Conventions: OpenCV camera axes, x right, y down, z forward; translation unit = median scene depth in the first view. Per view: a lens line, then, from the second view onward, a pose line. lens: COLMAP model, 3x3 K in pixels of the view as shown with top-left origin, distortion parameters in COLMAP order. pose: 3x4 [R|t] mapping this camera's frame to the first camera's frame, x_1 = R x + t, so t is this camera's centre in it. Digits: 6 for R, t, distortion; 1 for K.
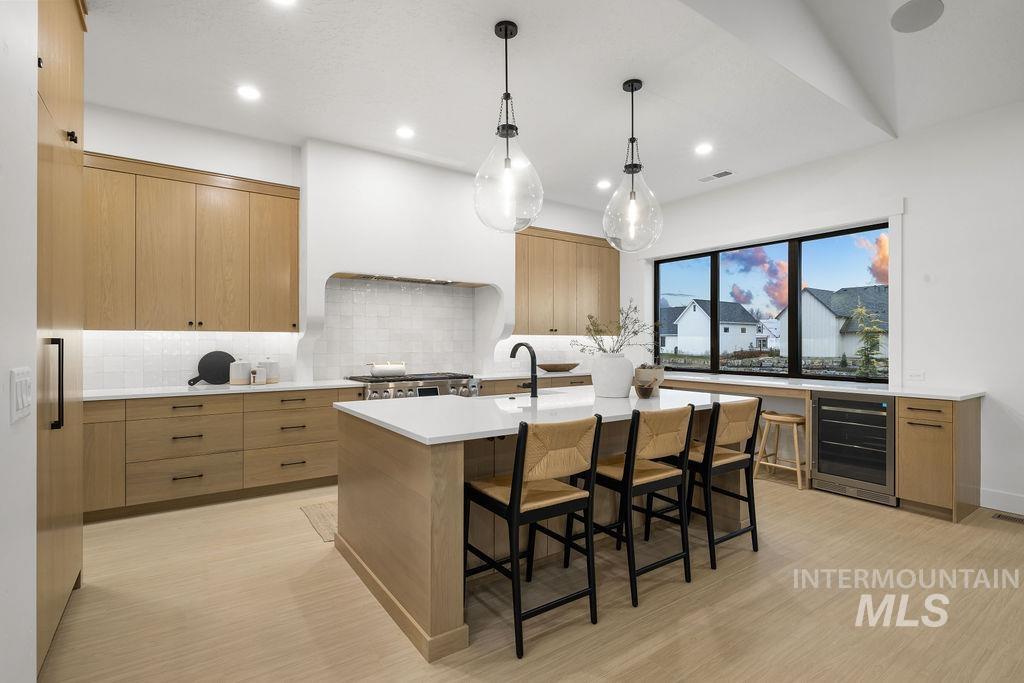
lens RADIAL K [[492.7, 0, 510.6], [0, 492.7, 340.7], [0, 0, 1]] dist [-0.007714, 0.000046]
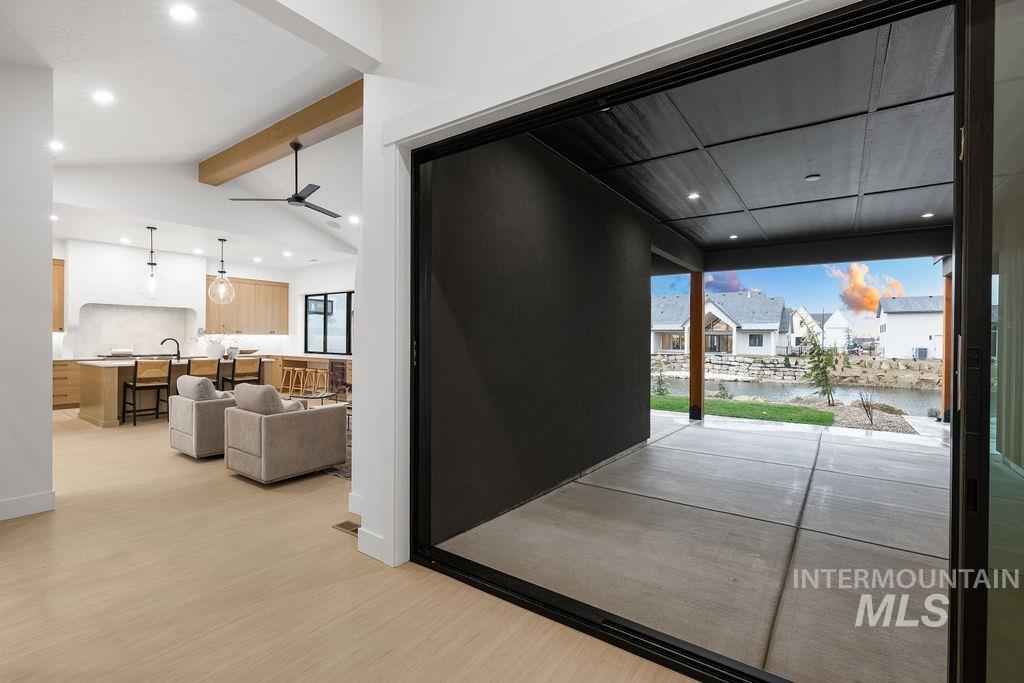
lens RADIAL K [[460.4, 0, 508.9], [0, 460.4, 338.1], [0, 0, 1]] dist [-0.004173, -0.000108]
pose [[0.942152, 0.006030, 0.335132, 0.662919], [-0.007020, 0.999974, 0.001743, -0.009959], [-0.335112, -0.003995, 0.942170, -1.389026]]
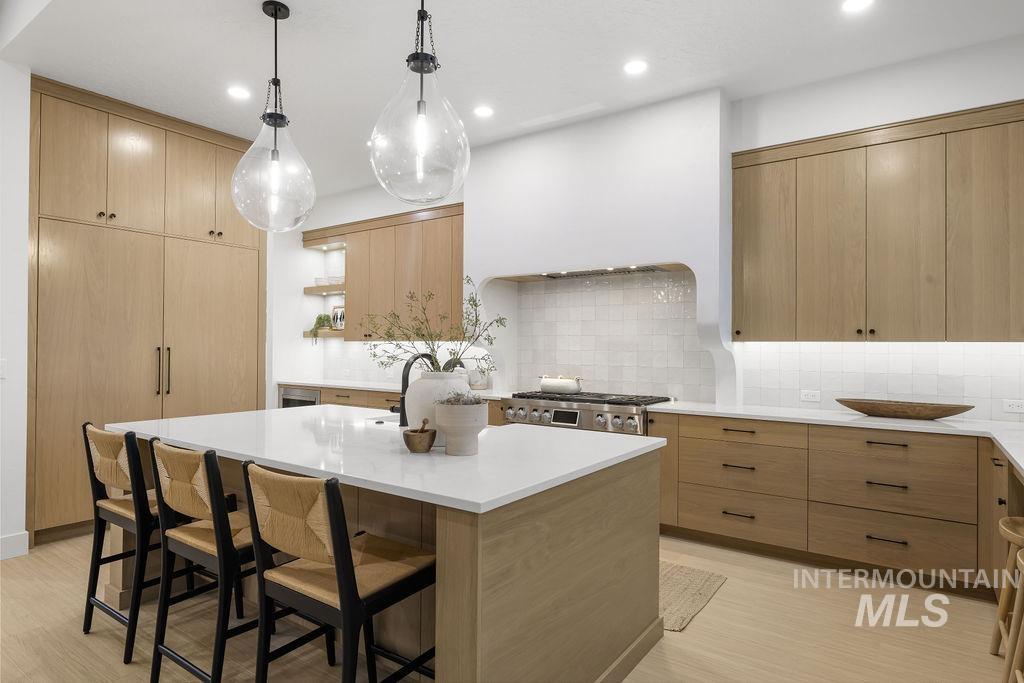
lens RADIAL K [[566.3, 0, 515.8], [0, 566.3, 342.3], [0, 0, 1]] dist [-0.010635, 0.000825]
pose [[0.339475, -0.008374, -0.940578, 0.705150], [-0.006412, 0.999917, -0.011216, -0.002800], [0.940593, 0.009838, 0.339393, 0.678799]]
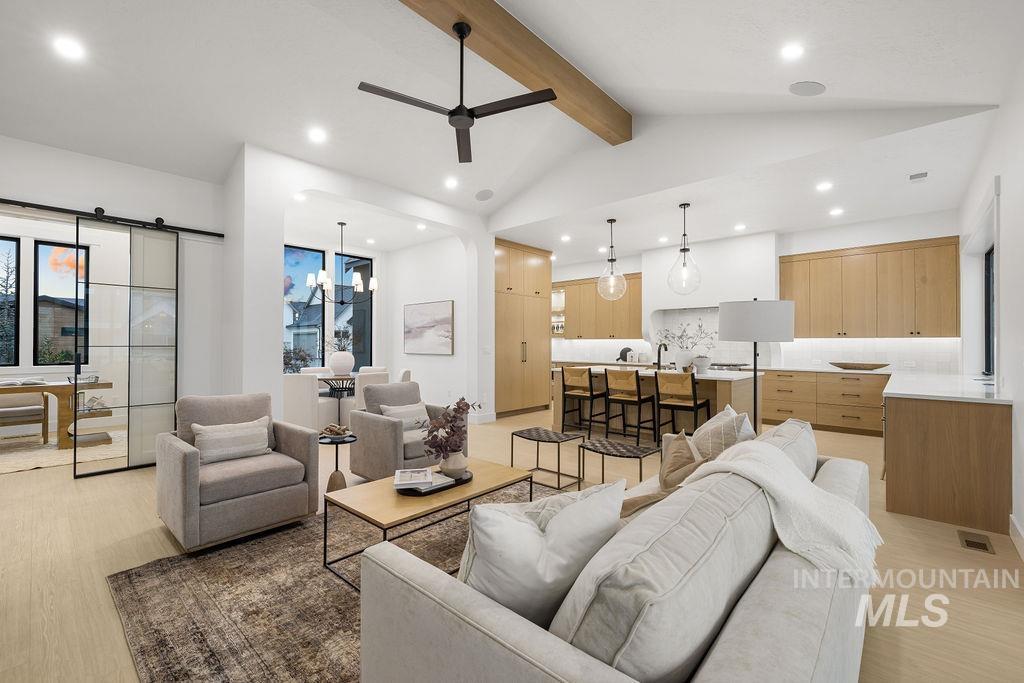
lens RADIAL K [[438.0, 0, 514.4], [0, 438.0, 339.7], [0, 0, 1]] dist [0.003147, 0.000780]
pose [[0.227754, -0.010635, -0.973661, 1.319719], [-0.000869, 0.999938, -0.011126, 0.007863], [0.973718, 0.003381, 0.227731, -0.005510]]
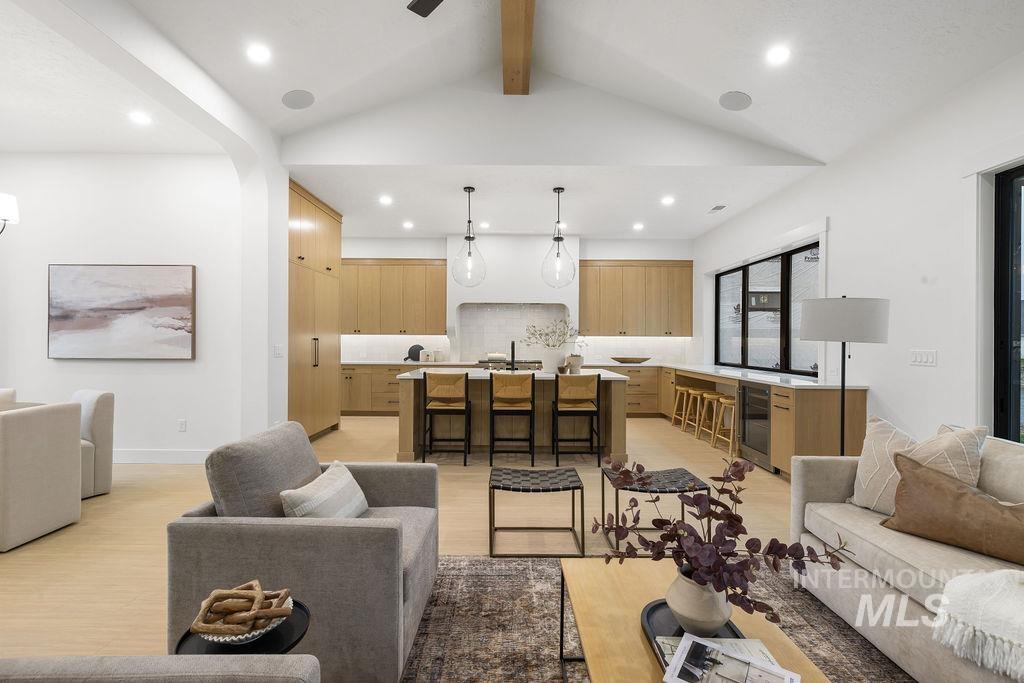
lens RADIAL K [[438.0, 0, 511.5], [0, 438.0, 341.4], [0, 0, 1]] dist [0.003147, 0.000780]
pose [[0.820692, 0.004200, -0.571355, 0.753646], [-0.003528, 0.999991, 0.002284, 0.002225], [0.571359, 0.000141, 0.820700, -0.260854]]
